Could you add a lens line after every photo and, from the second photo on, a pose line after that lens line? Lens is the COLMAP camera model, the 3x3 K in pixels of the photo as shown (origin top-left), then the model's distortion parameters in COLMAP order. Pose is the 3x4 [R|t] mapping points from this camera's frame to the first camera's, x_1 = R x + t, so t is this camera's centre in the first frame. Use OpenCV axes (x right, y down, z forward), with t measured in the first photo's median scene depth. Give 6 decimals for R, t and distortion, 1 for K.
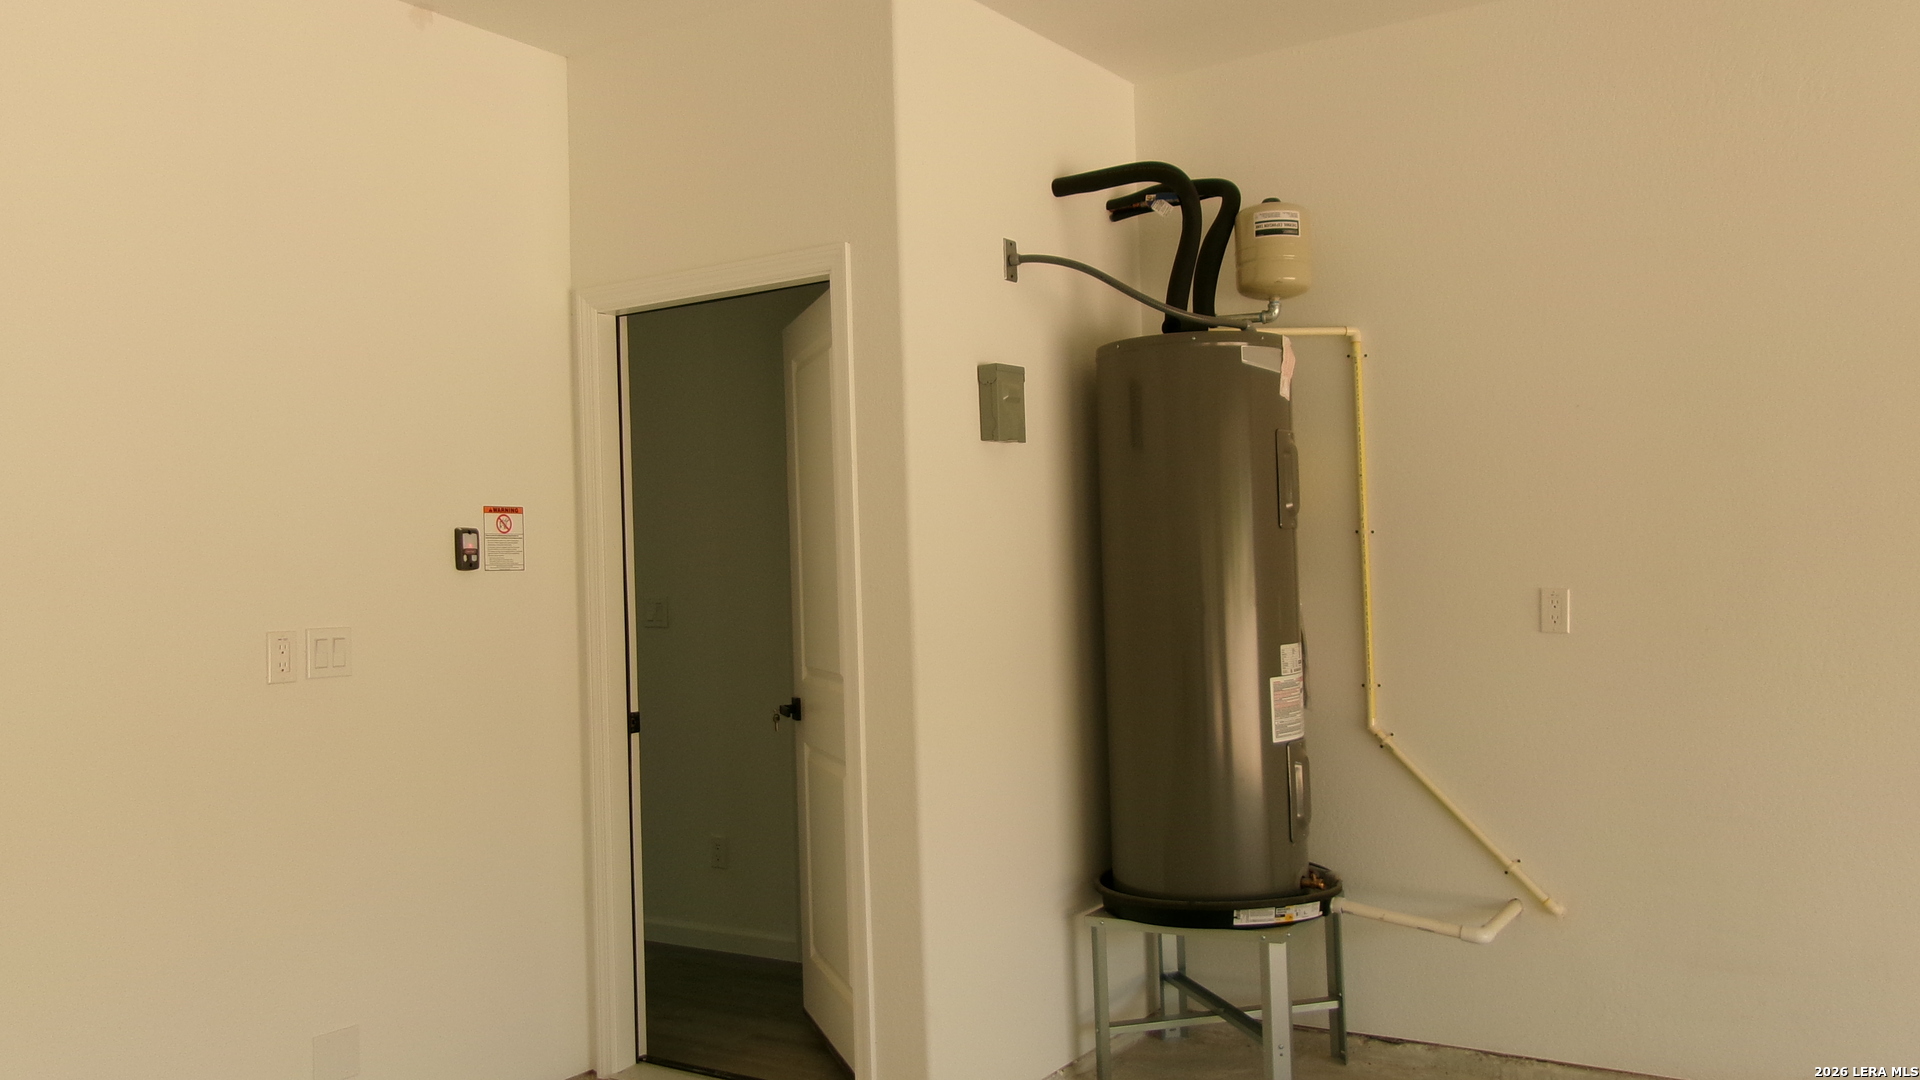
lens RADIAL K [[1524.7, 0, 967.6], [0, 1524.7, 530.0], [0, 0, 1]] dist [-0.016915, 0.044979]
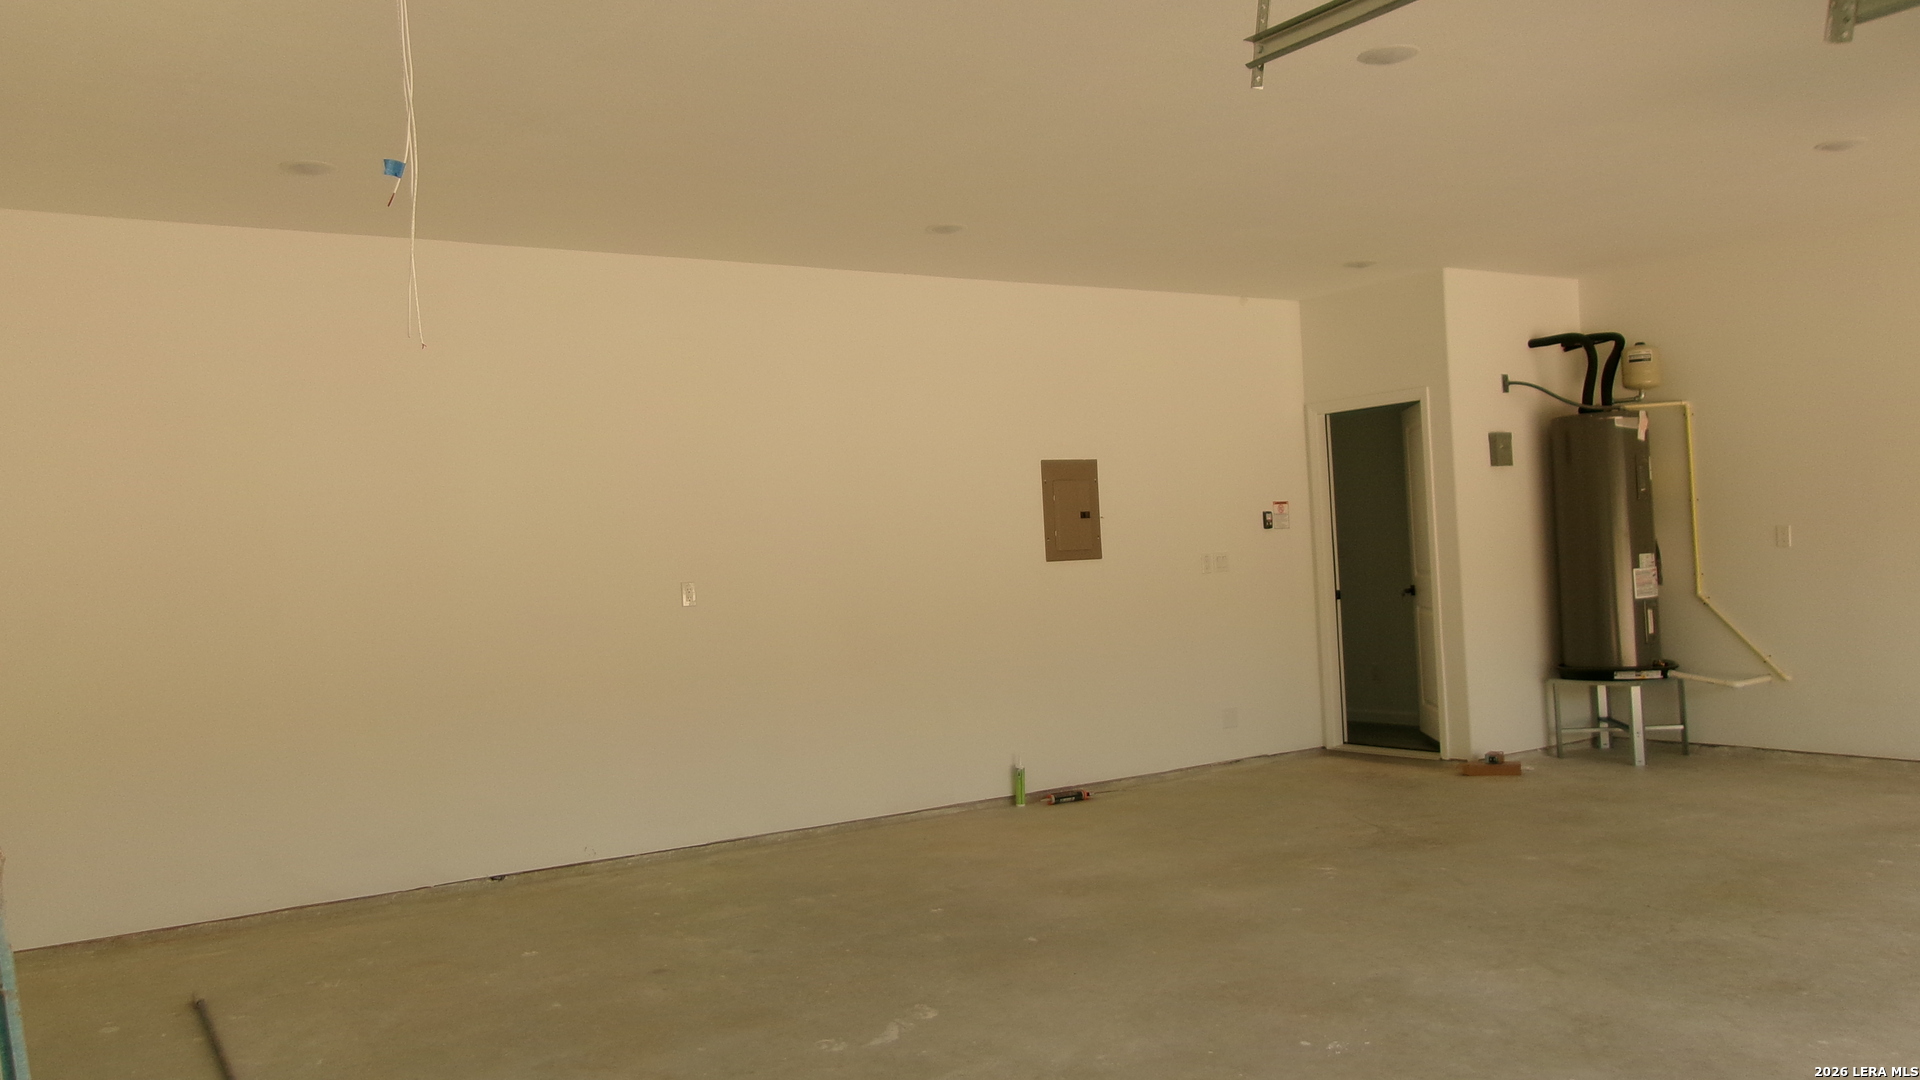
lens RADIAL K [[1524.7, 0, 967.6], [0, 1524.7, 530.0], [0, 0, 1]] dist [-0.016915, 0.044979]
pose [[0.916621, -0.023157, -0.399087, 0.187807], [0.033784, 0.999237, 0.019615, -0.033367], [0.398328, -0.031463, 0.916703, -1.332798]]
